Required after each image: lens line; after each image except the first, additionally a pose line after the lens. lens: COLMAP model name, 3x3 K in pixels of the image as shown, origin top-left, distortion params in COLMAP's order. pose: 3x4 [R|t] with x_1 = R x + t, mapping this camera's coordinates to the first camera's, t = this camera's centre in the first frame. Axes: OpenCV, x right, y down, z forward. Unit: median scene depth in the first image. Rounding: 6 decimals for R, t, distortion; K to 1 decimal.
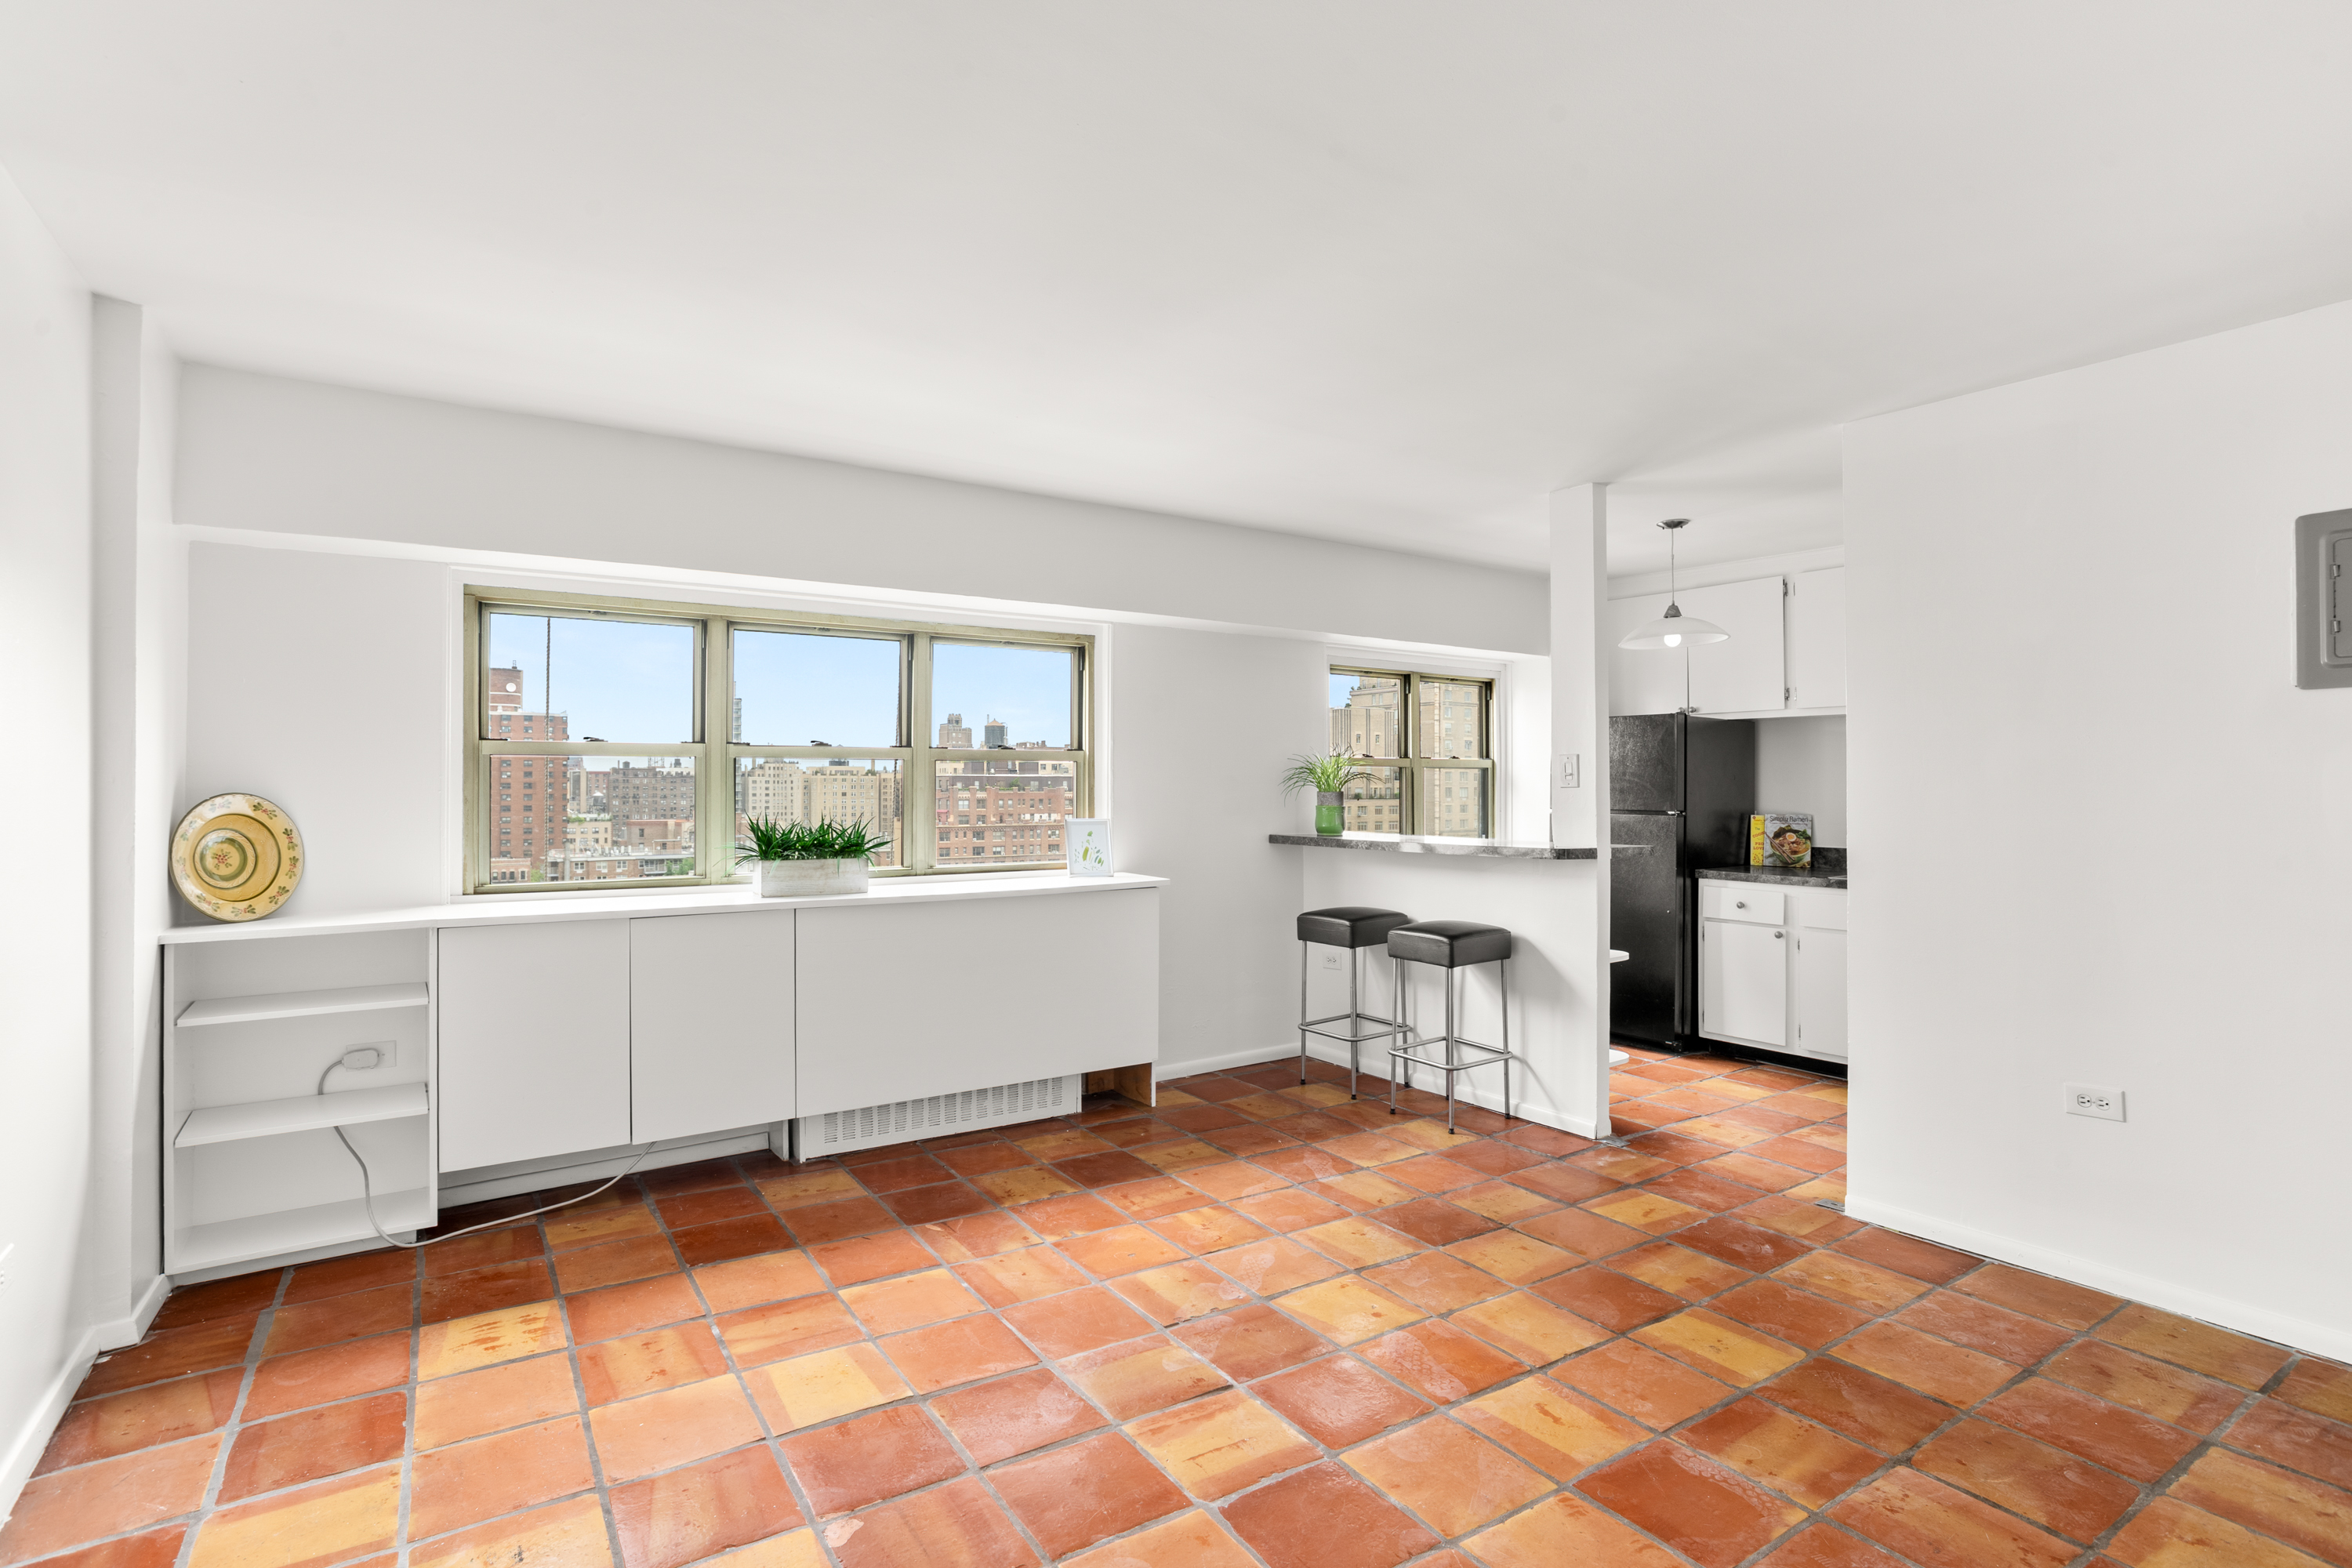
lens RADIAL K [[1161.6, 0, 1152.2], [0, 1161.6, 770.0], [0, 0, 1]] dist [-0.043951, 0.018925]
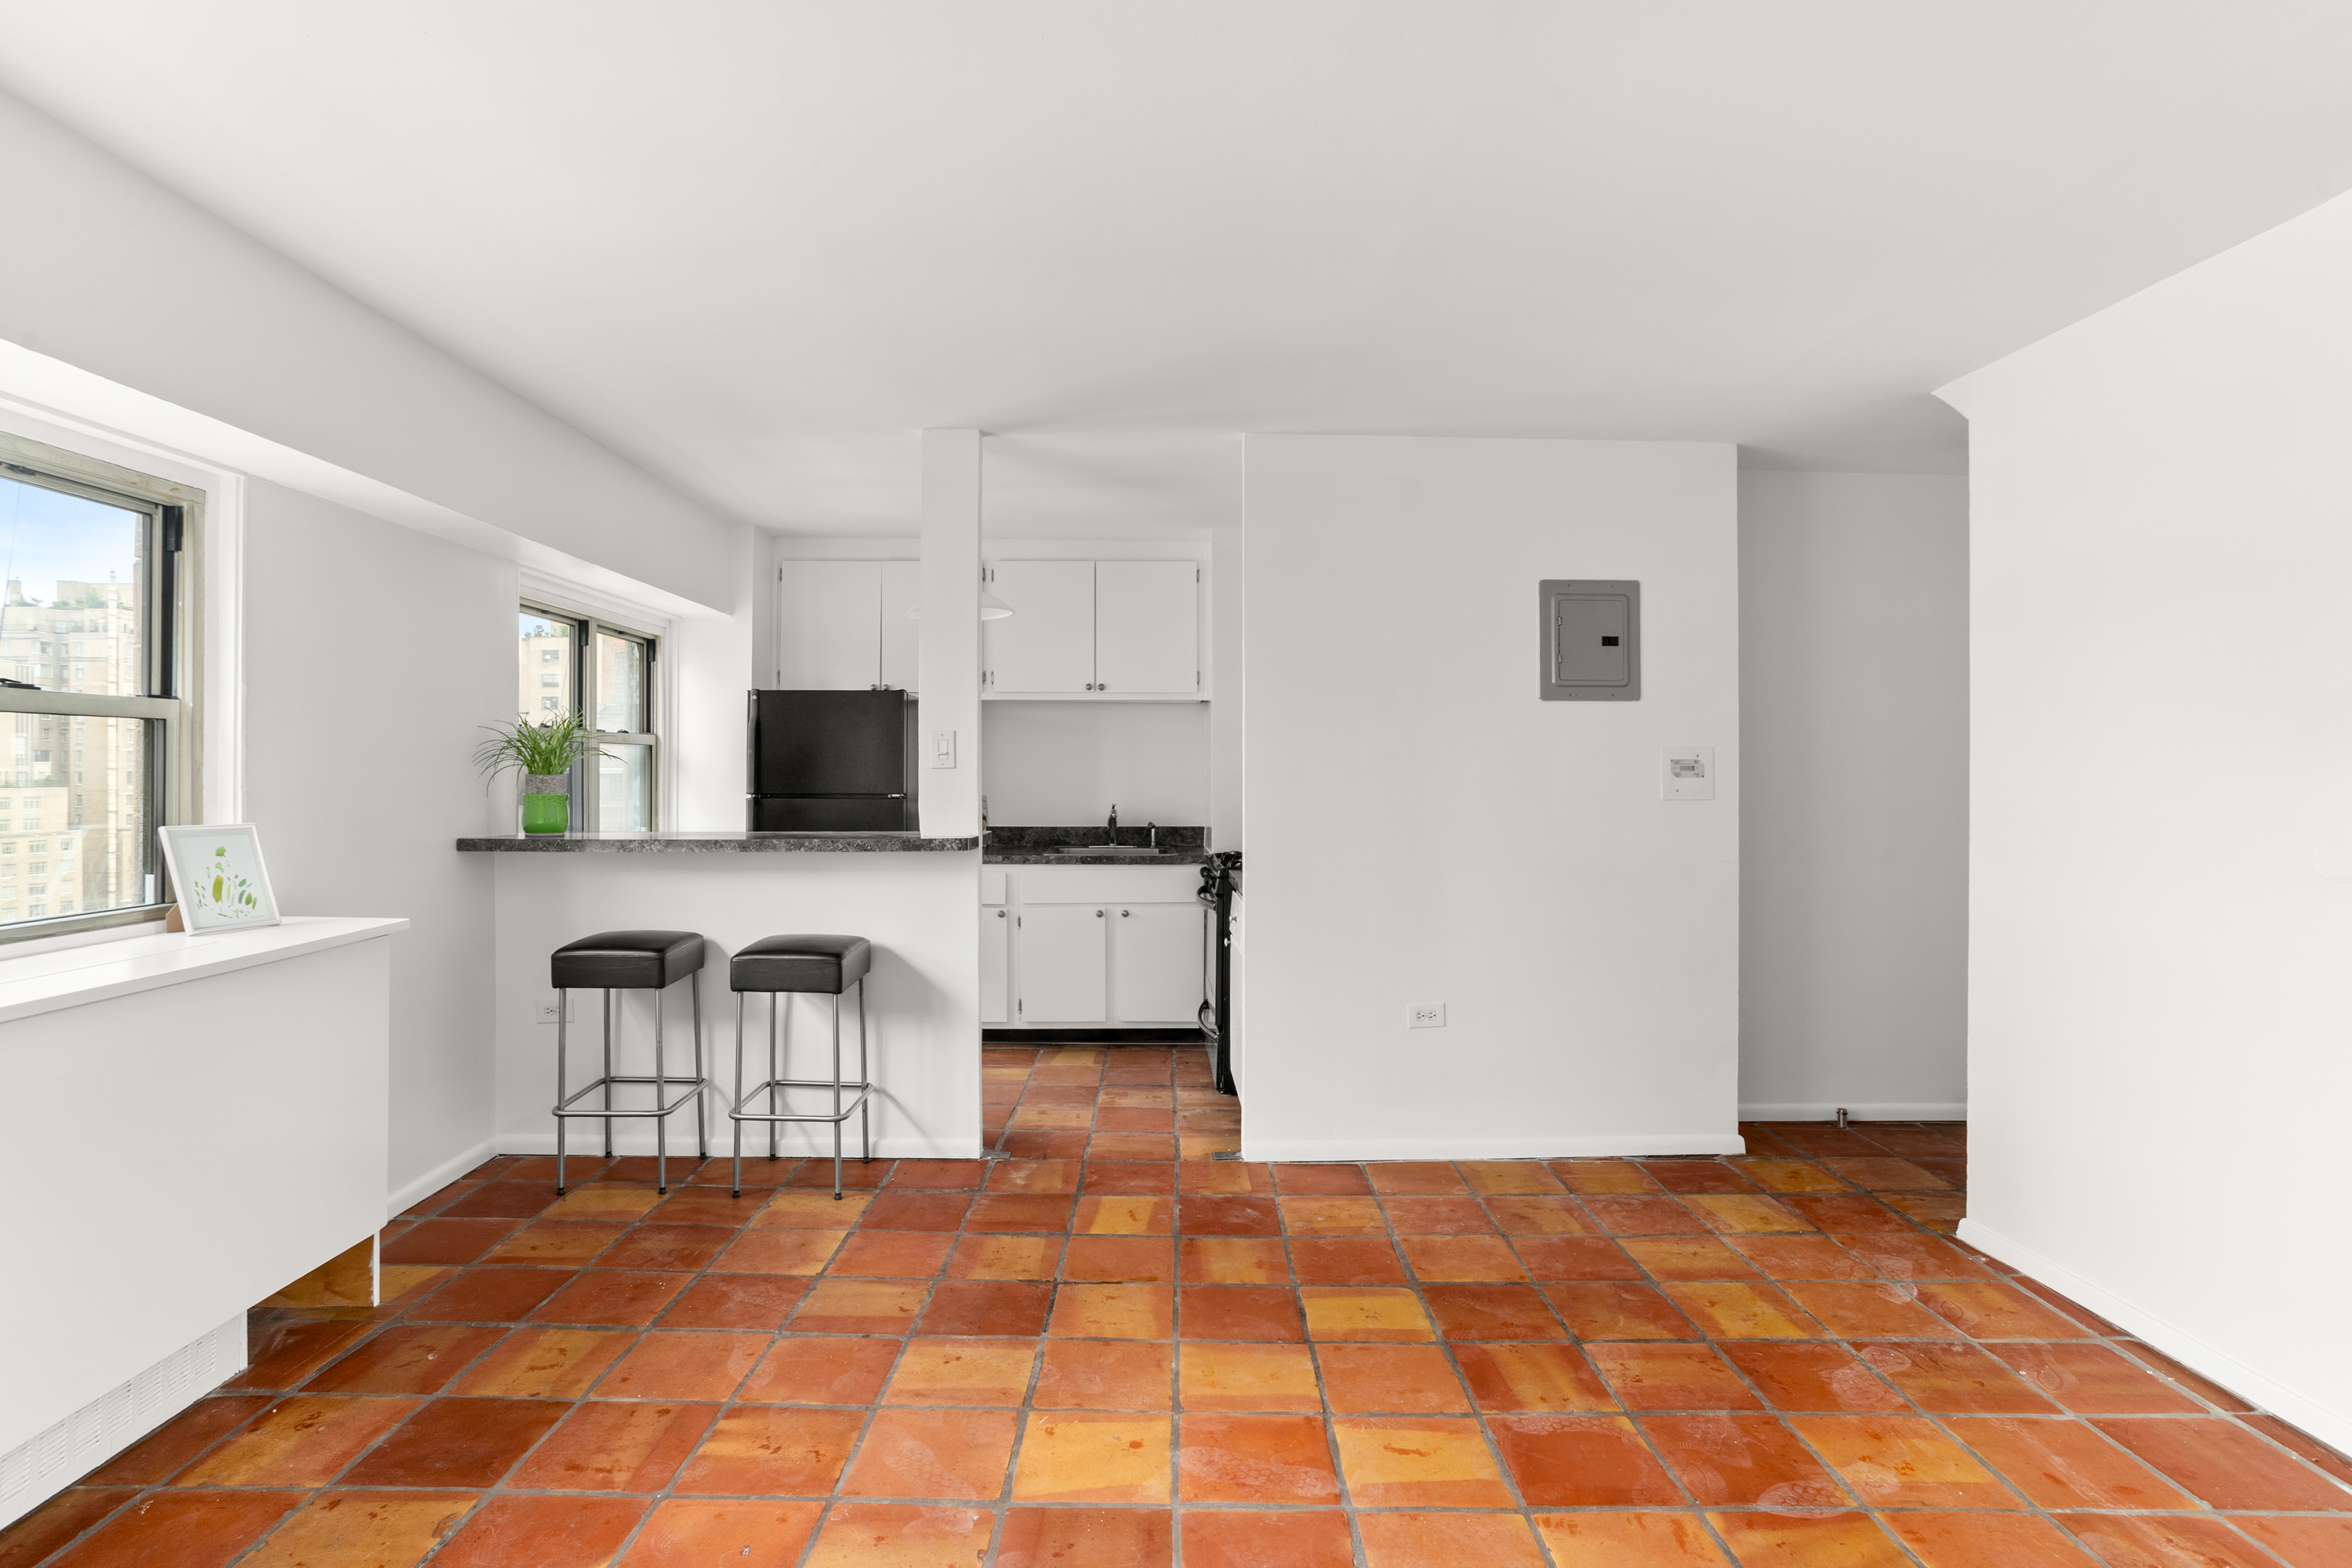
lens RADIAL K [[1161.6, 0, 1164.7], [0, 1161.6, 783.6], [0, 0, 1]] dist [-0.043951, 0.018925]
pose [[0.537233, -0.008887, 0.843387, -0.298625], [-0.013509, 0.999726, 0.019140, 0.006864], [-0.843325, -0.021676, 0.536966, 0.385579]]
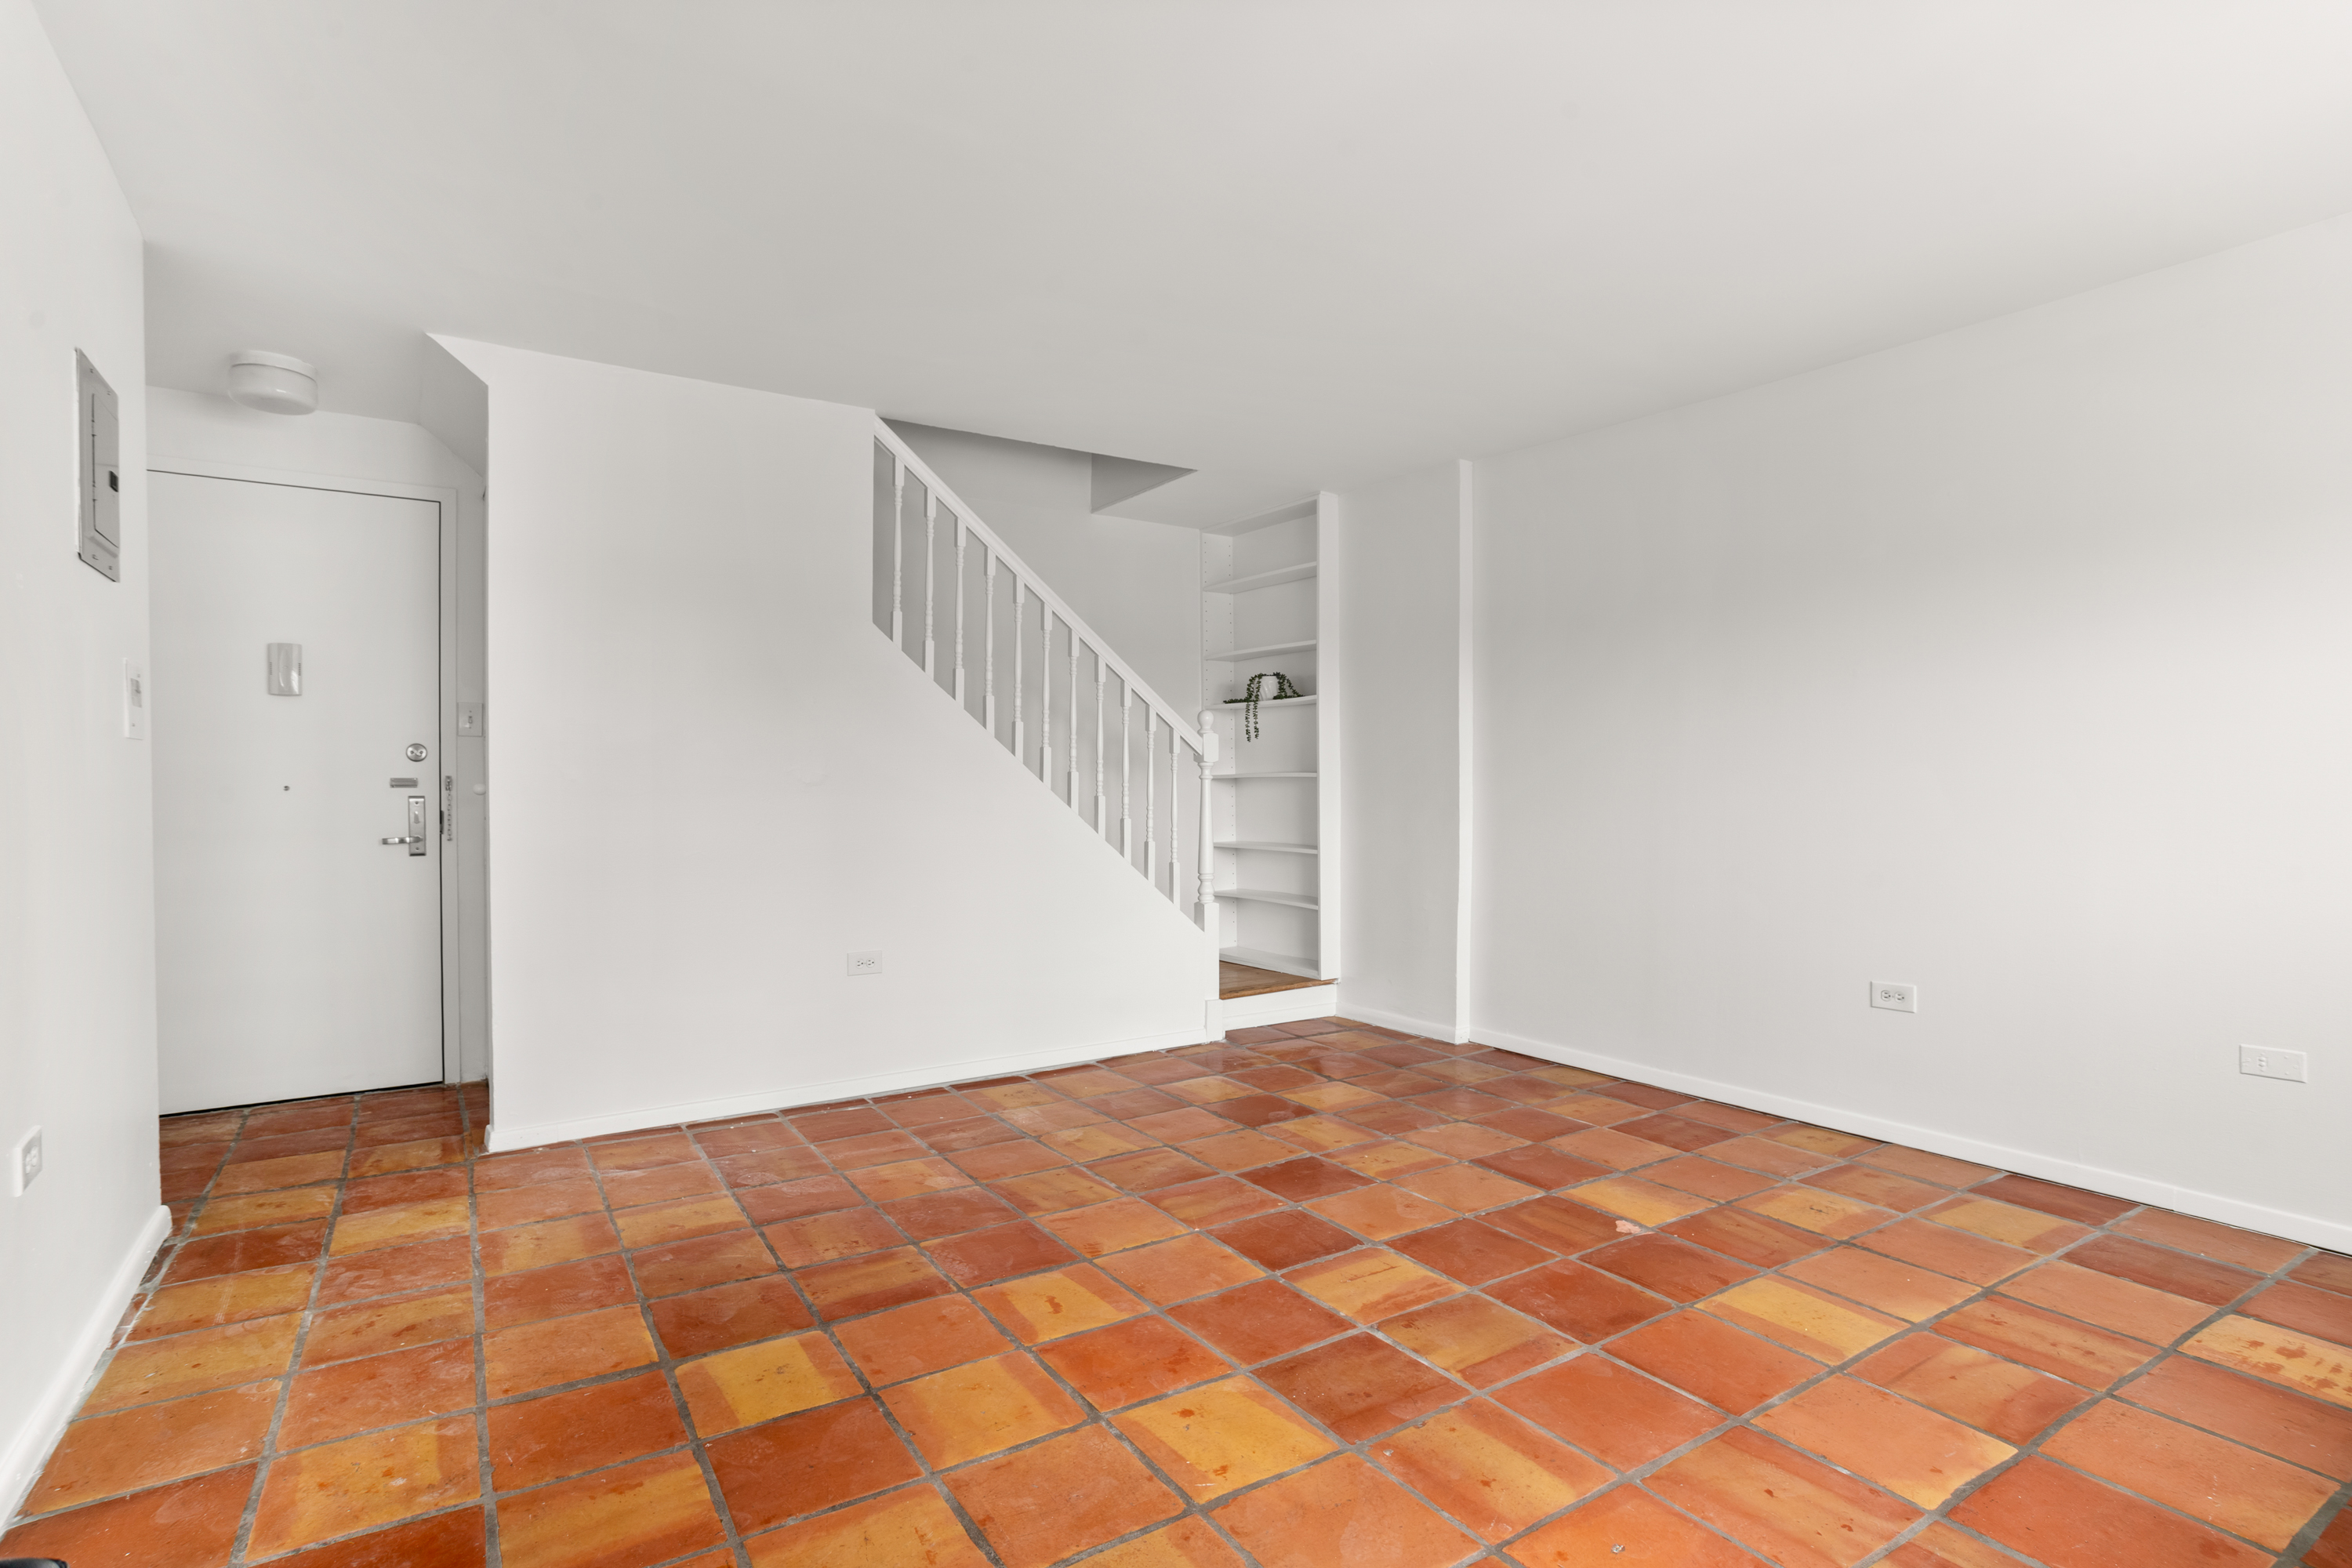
lens RADIAL K [[1161.6, 0, 1186.7], [0, 1161.6, 772.2], [0, 0, 1]] dist [-0.043951, 0.018925]
pose [[-0.999805, -0.000011, -0.019772, 0.141185], [0.000357, 0.999827, -0.018602, 0.063452], [0.019769, -0.018605, -0.999631, 1.145884]]
